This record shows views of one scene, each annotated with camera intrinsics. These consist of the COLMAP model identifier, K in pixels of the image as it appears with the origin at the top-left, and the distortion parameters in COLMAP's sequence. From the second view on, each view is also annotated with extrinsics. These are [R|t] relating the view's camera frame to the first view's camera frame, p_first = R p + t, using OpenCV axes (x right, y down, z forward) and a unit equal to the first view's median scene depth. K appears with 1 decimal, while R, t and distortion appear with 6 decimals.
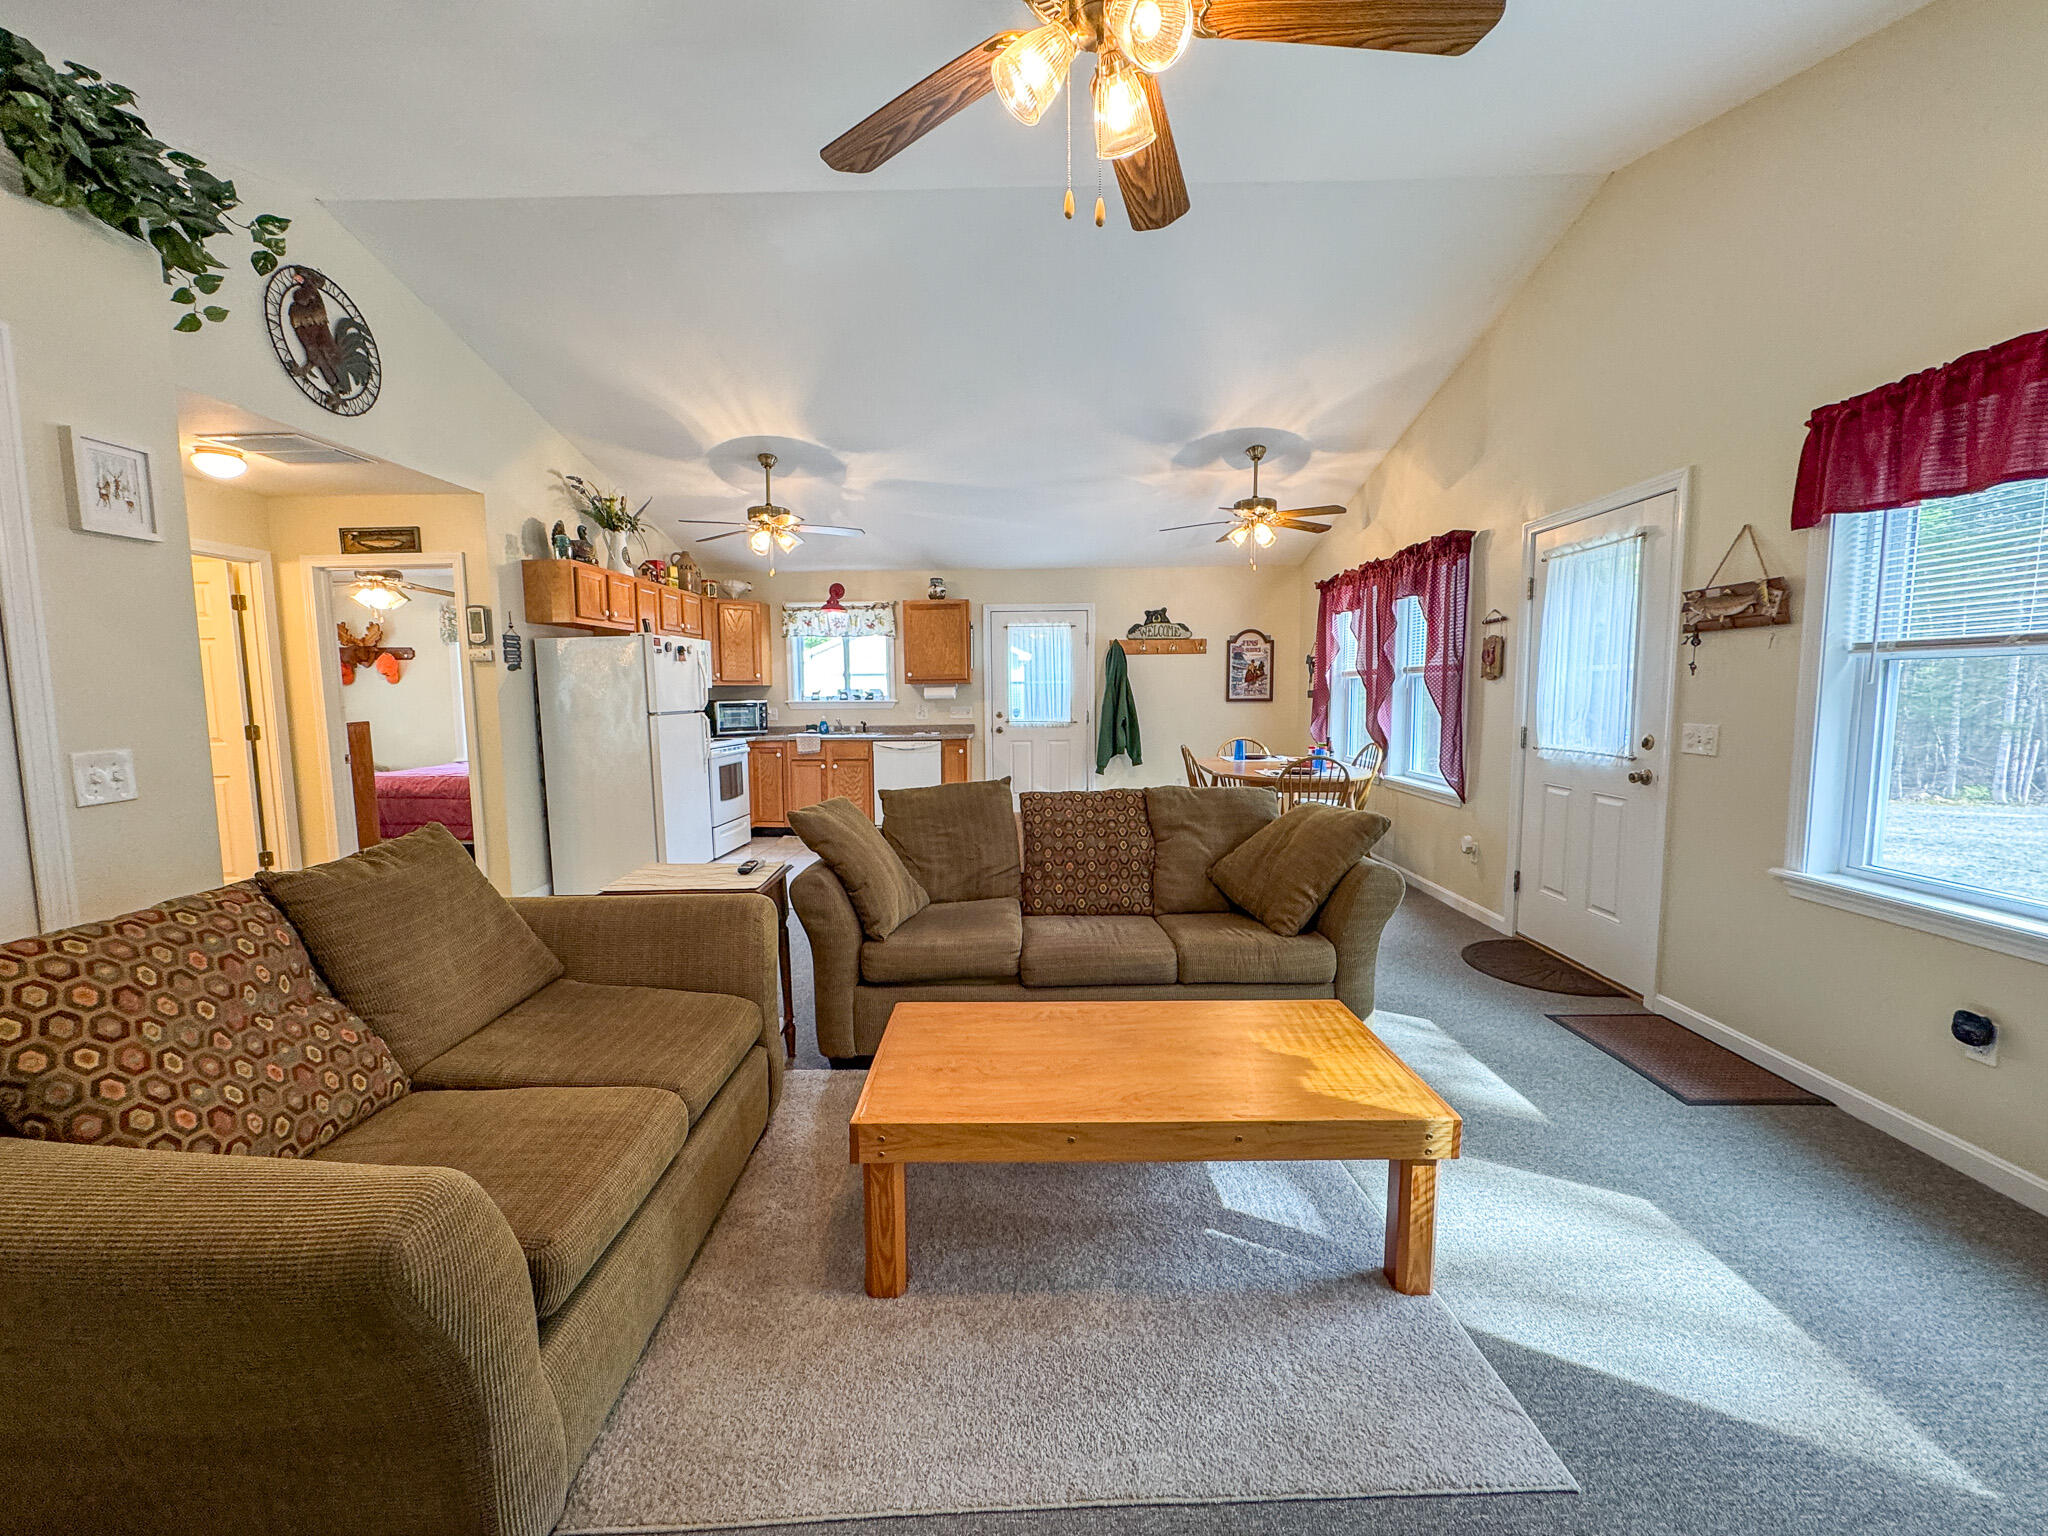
lens RADIAL K [[837.9, 0, 1025.2], [0, 837.9, 770.1], [0, 0, 1]] dist [-0.001484, -0.000014]
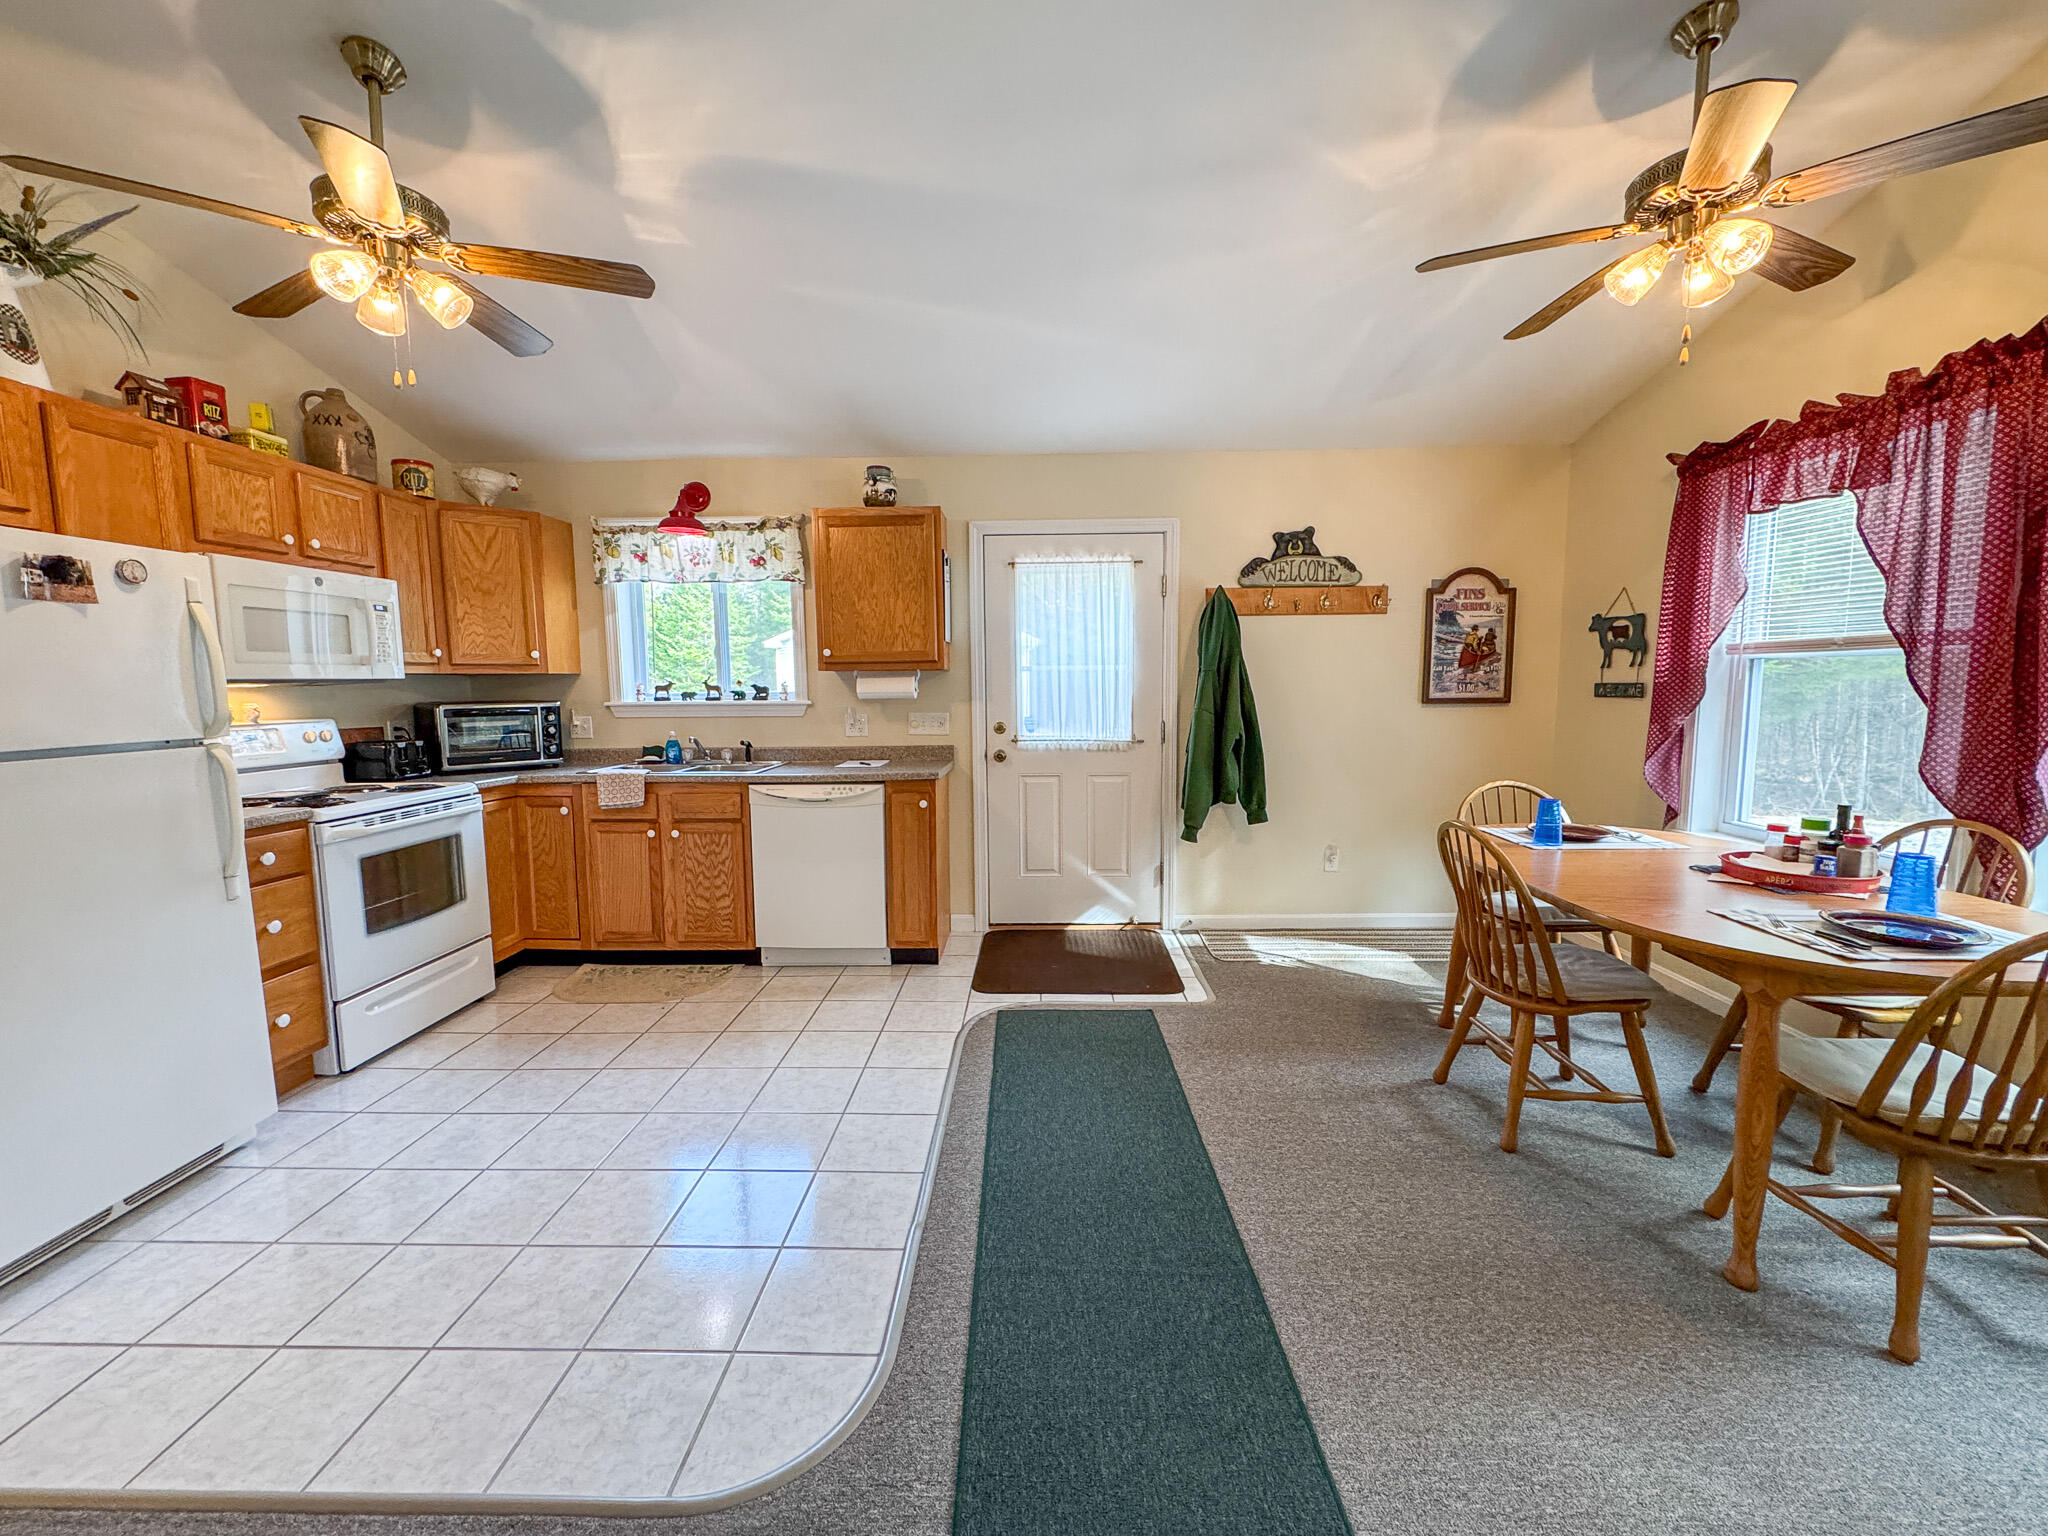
lens RADIAL K [[837.9, 0, 1019.9], [0, 837.9, 766.4], [0, 0, 1]] dist [-0.001484, -0.000014]
pose [[0.999952, 0.000623, -0.009795, -0.012831], [-0.000534, 0.999958, 0.009106, -0.047000], [0.009801, -0.009100, 0.999911, 0.468840]]
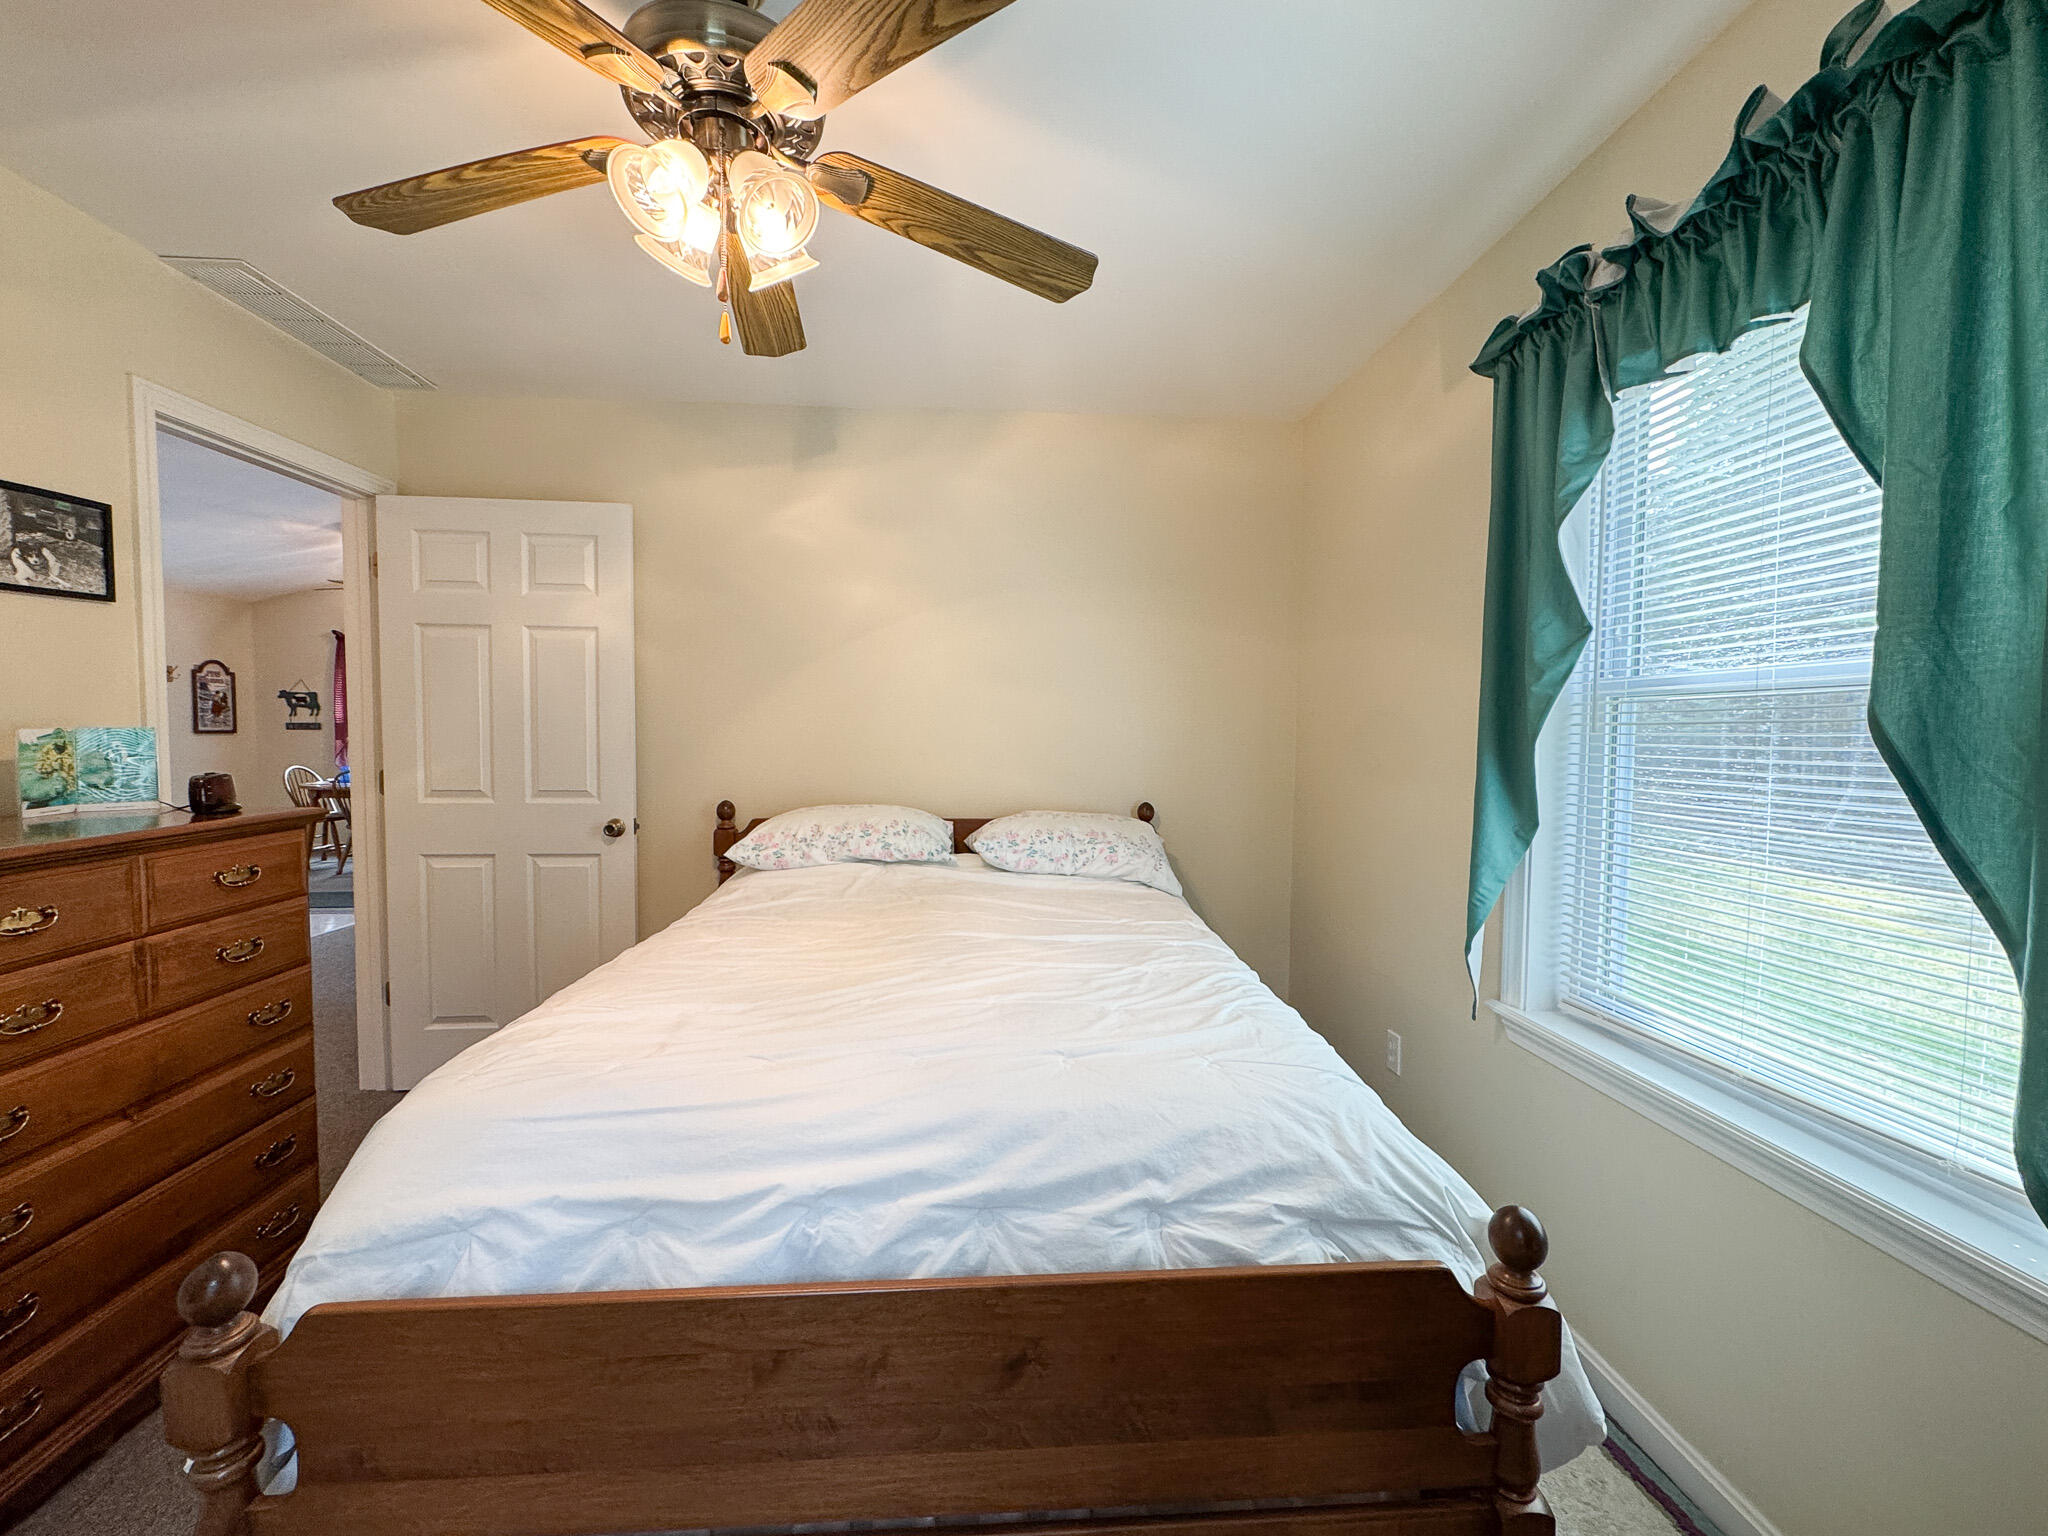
lens RADIAL K [[837.9, 0, 1020.7], [0, 837.9, 763.7], [0, 0, 1]] dist [-0.001484, -0.000014]
pose [[-0.073435, -0.036439, 0.996634, -0.792788], [0.086848, 0.995302, 0.042790, -0.006422], [-0.993511, 0.089698, -0.069925, 0.137785]]
